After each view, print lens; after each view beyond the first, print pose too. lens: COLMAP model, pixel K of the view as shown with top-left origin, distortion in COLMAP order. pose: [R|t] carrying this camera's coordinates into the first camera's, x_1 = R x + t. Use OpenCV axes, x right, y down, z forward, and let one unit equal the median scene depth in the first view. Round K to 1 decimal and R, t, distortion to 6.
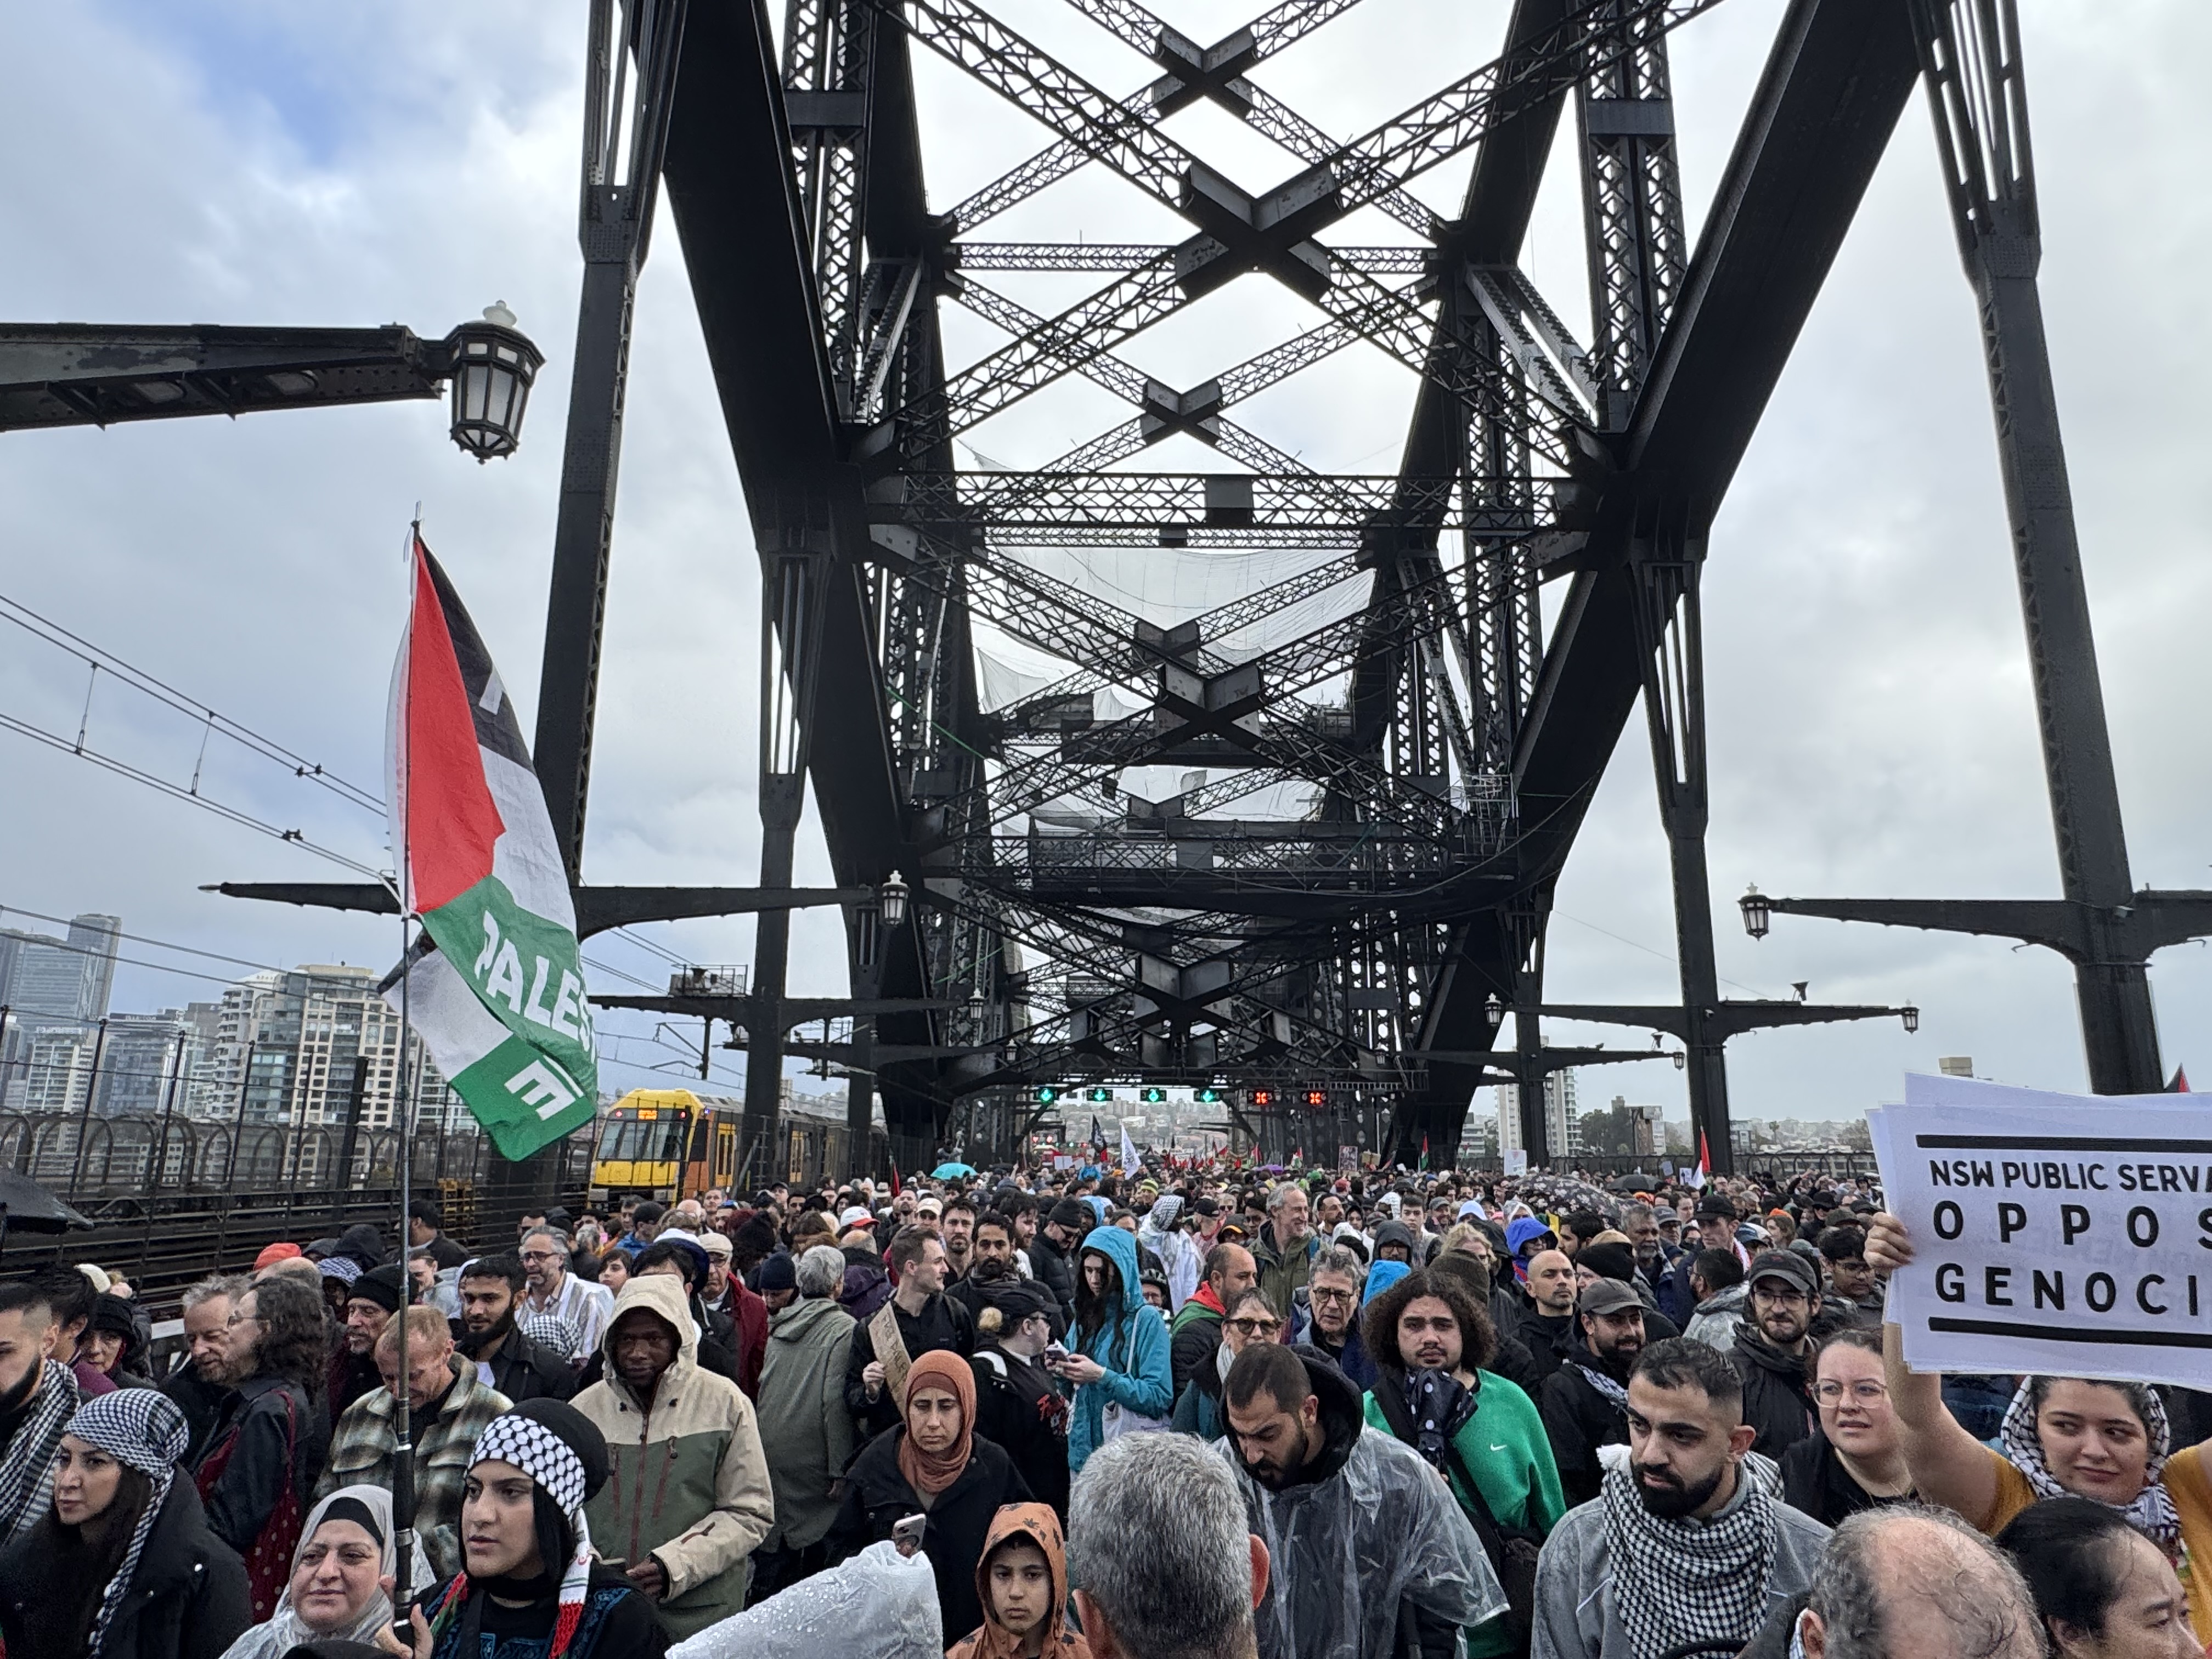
lens RADIAL K [[1331.6, 0, 1109.9], [0, 1331.6, 818.3], [0, 0, 1]] dist [-0.001758, 0.001556]
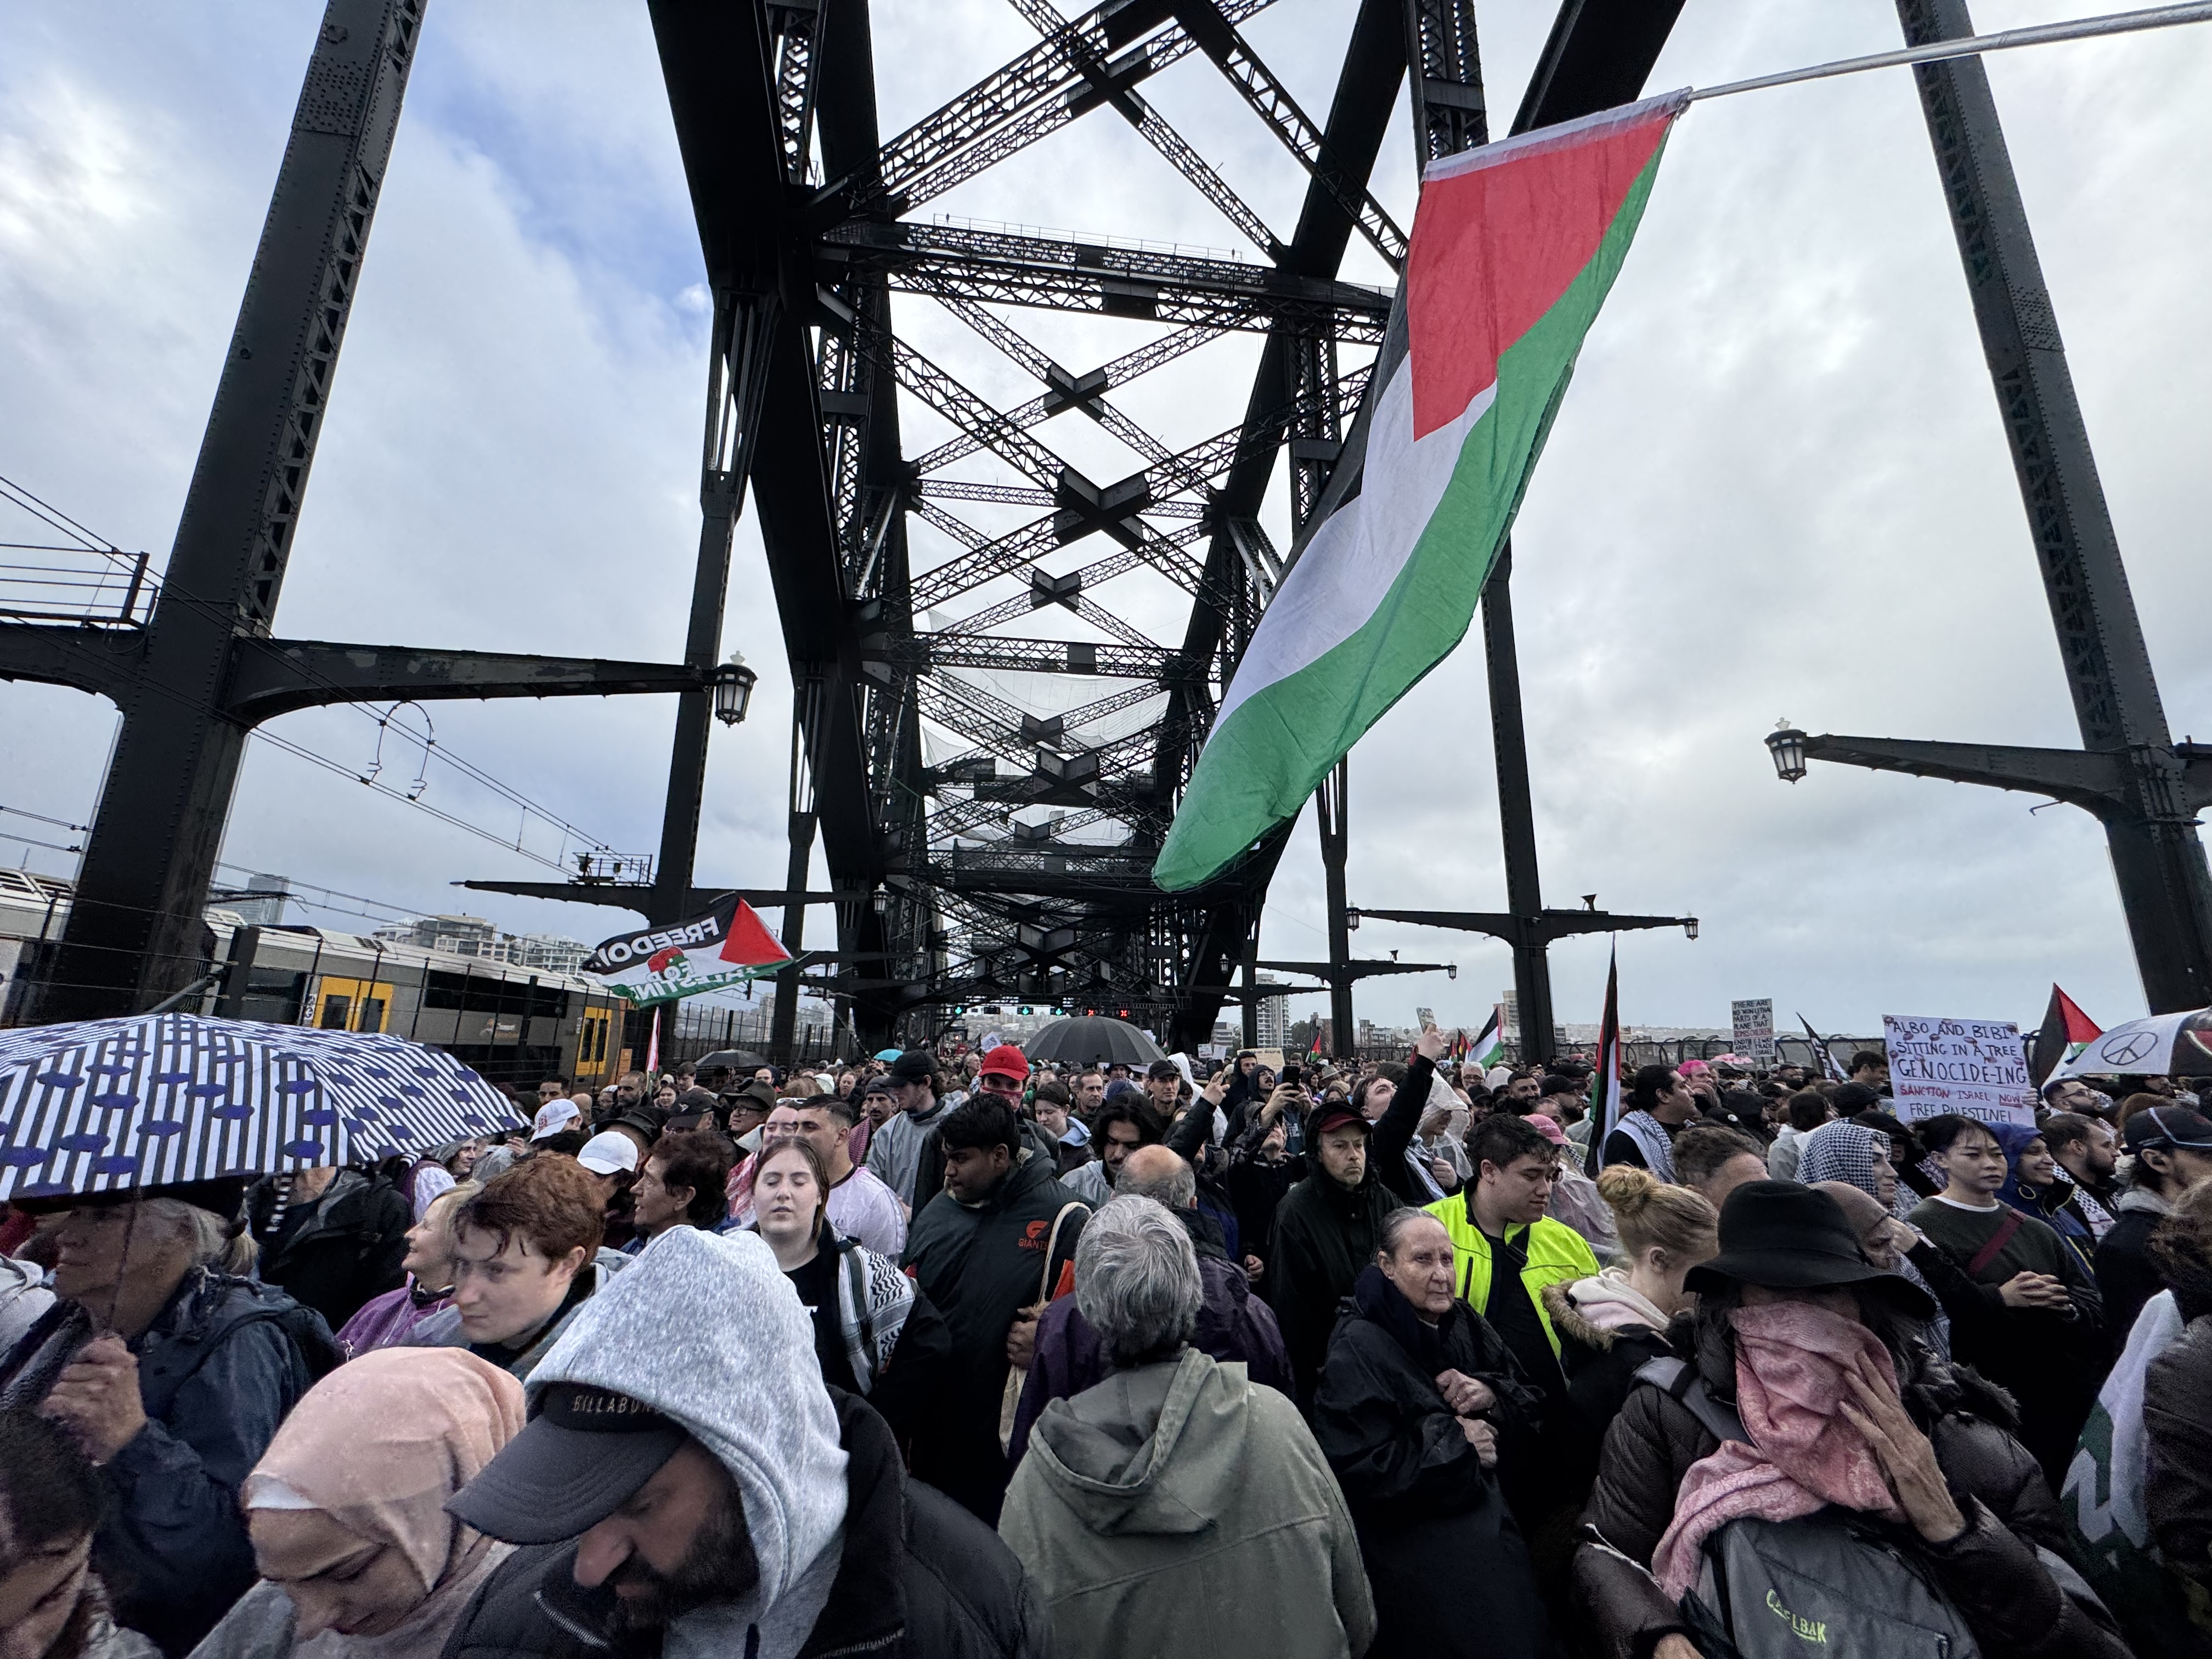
lens RADIAL K [[885.9, 0, 1101.9], [0, 885.9, 814.6], [0, 0, 1]] dist [0.000611, -0.000465]
pose [[0.993217, 0.031462, 0.111938, -0.003653], [-0.030211, 0.999461, -0.012851, -0.023397], [-0.112282, 0.009382, 0.993632, -0.099939]]
